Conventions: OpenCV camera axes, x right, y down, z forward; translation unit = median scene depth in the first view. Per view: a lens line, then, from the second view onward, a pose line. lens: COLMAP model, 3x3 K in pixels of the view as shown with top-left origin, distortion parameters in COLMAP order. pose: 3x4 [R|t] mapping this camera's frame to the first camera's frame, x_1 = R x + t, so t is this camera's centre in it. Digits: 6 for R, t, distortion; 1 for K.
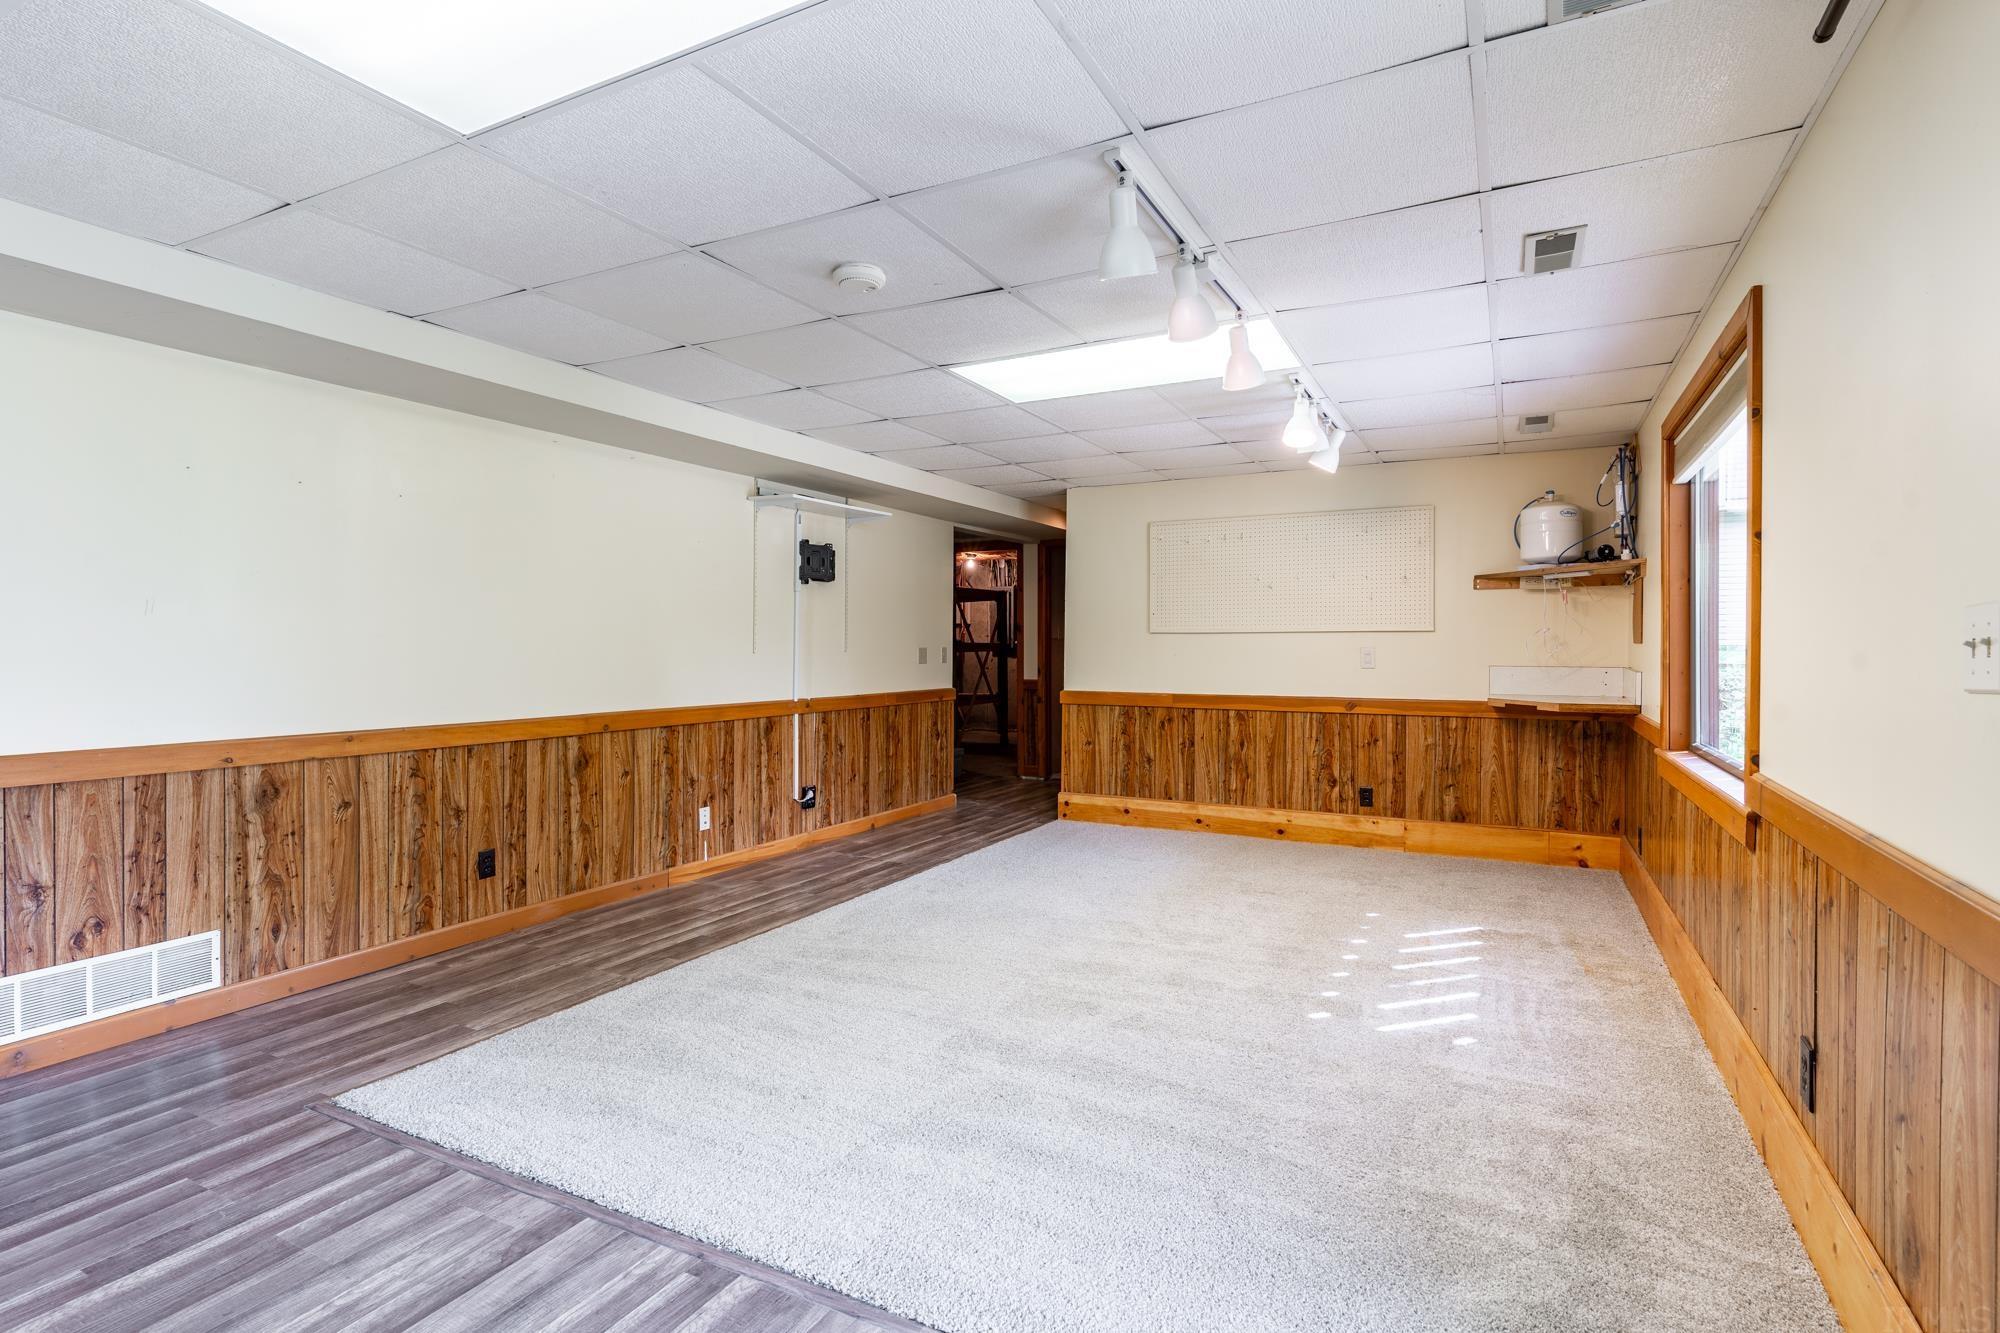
lens RADIAL K [[956.0, 0, 996.4], [0, 956.0, 652.6], [0, 0, 1]] dist [0.001374, 0.000097]
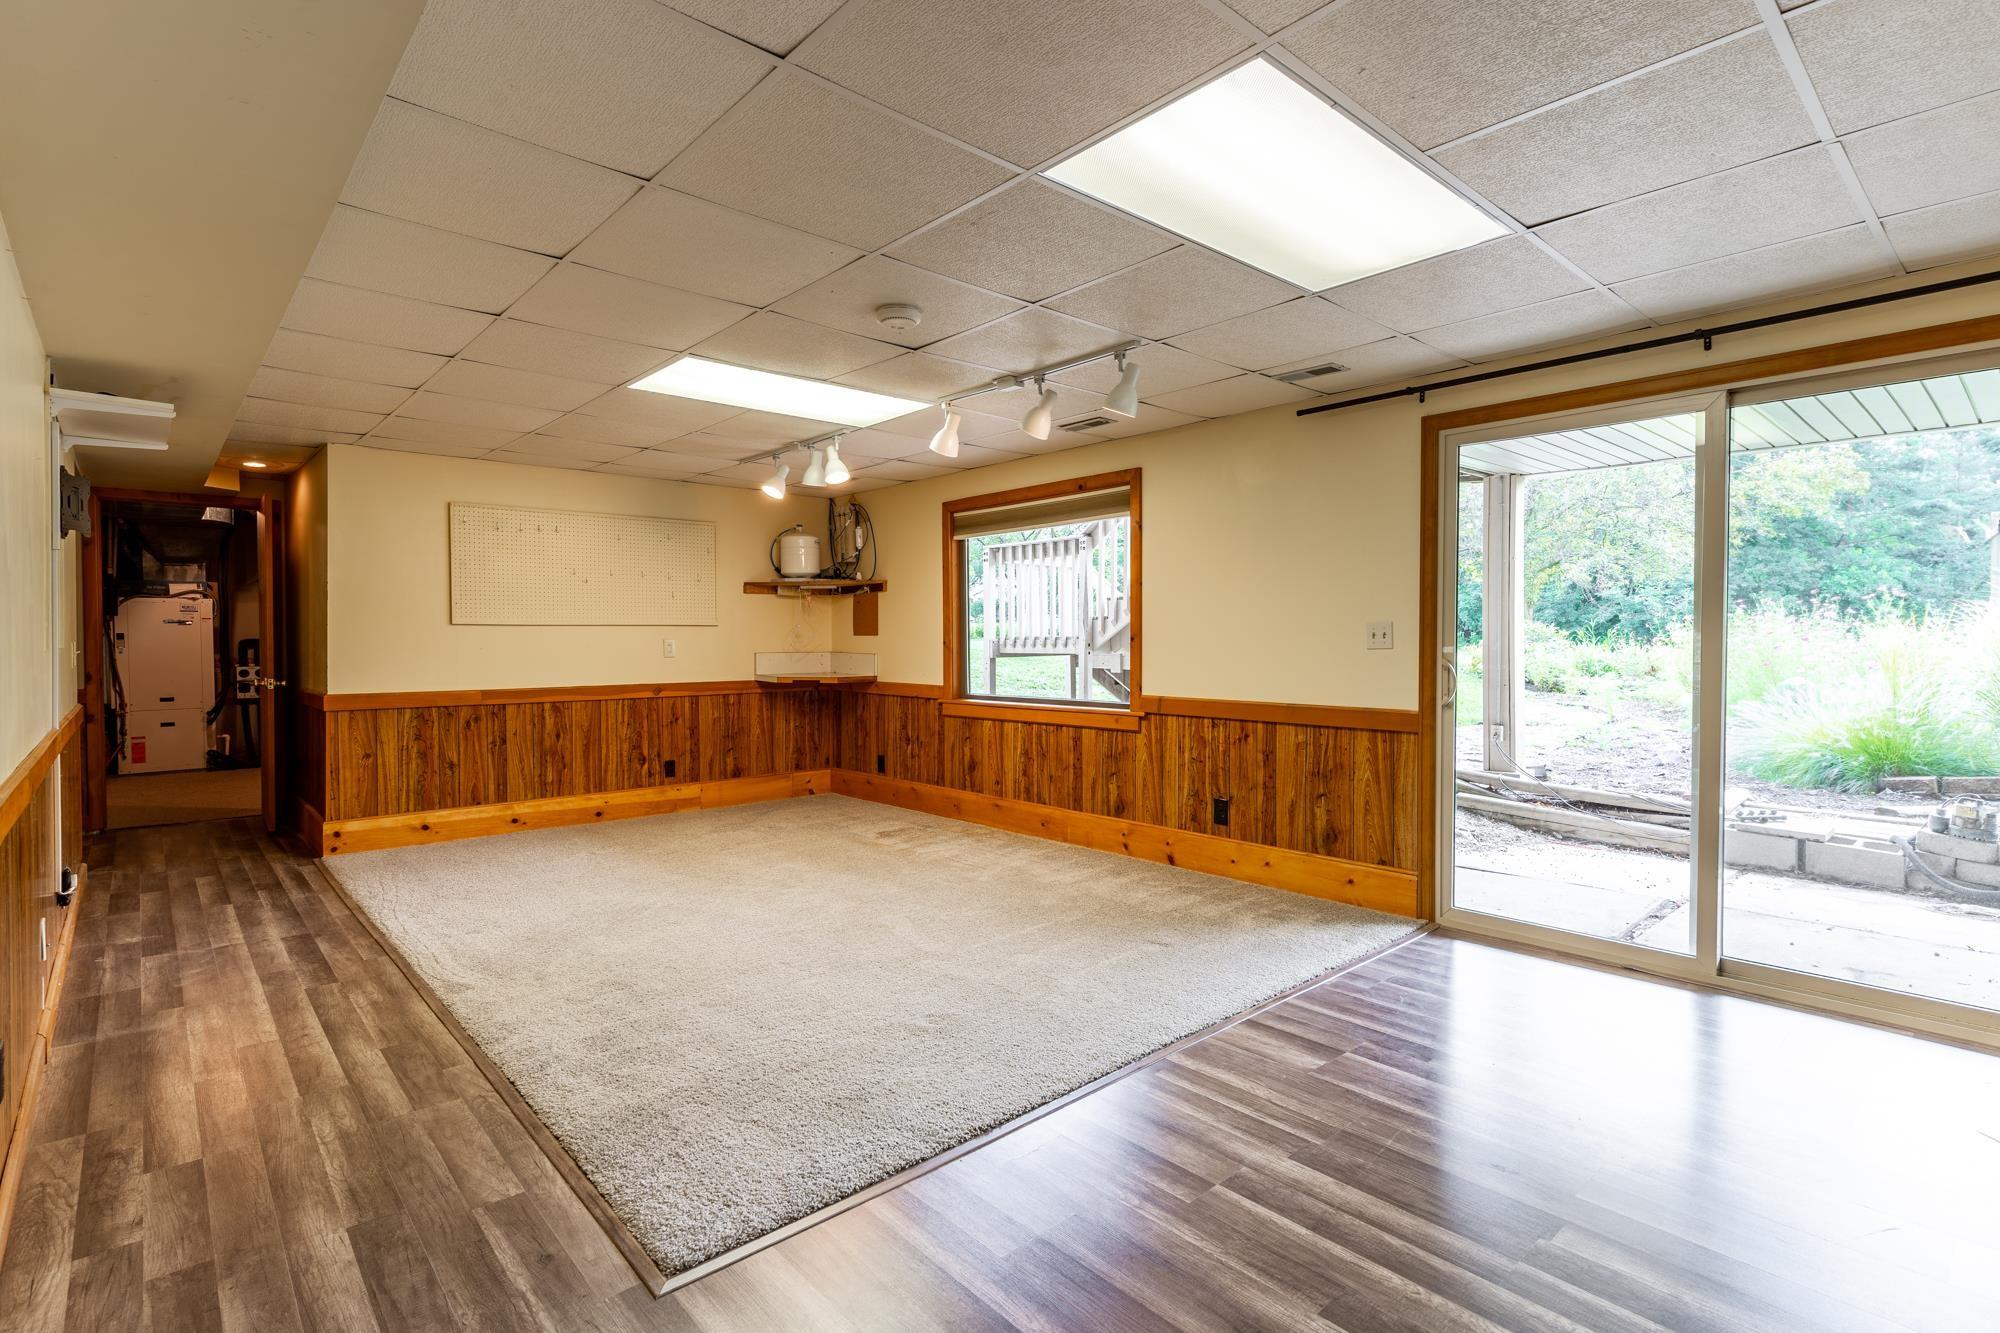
lens RADIAL K [[956.0, 0, 983.9], [0, 956.0, 661.1], [0, 0, 1]] dist [0.001374, 0.000097]
pose [[0.371009, -0.025797, 0.928271, -0.538270], [0.010498, 0.999667, 0.023585, -0.002267], [-0.928570, 0.000995, 0.371156, 0.219067]]
